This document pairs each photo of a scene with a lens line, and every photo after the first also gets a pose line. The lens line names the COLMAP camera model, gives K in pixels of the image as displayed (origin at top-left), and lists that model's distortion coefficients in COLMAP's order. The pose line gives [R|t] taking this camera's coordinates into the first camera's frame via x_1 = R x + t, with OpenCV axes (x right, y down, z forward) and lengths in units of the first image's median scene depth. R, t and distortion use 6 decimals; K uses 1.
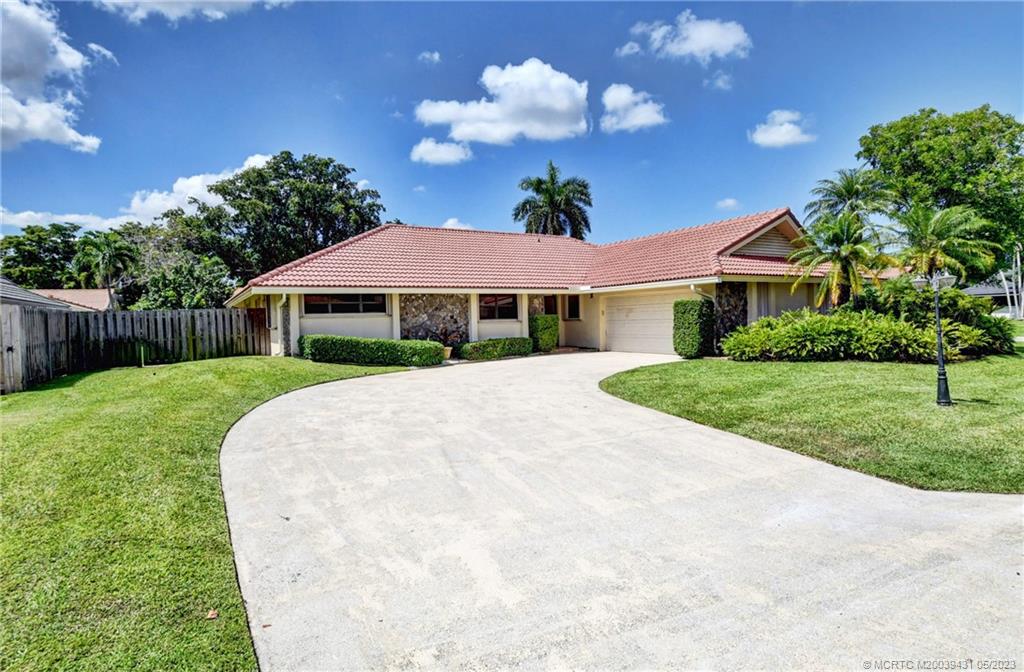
lens RADIAL K [[516.0, 0, 512.0], [0, 516.0, 336.0], [0, 0, 1]] dist [-0.000461, -0.000187]
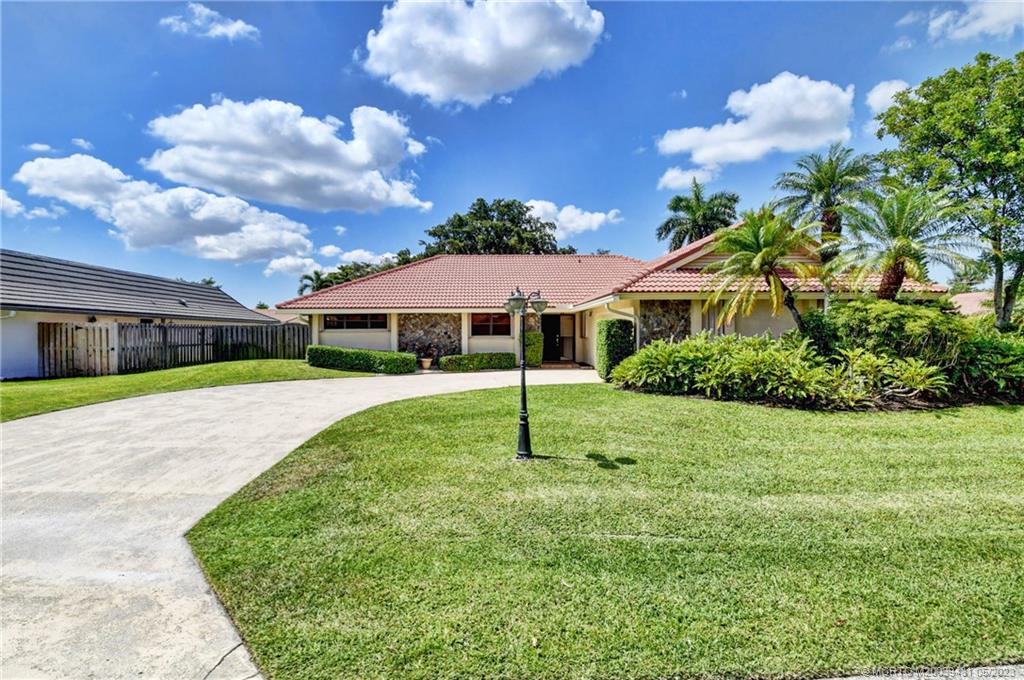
lens RADIAL K [[452.5, 0, 509.3], [0, 452.5, 340.8], [0, 0, 1]] dist [0.012829, -0.024257]
pose [[0.890686, 0.024463, -0.453960, 0.493504], [-0.029954, 0.999539, -0.004909, -0.019172], [0.453631, 0.017970, 0.891008, 0.158192]]
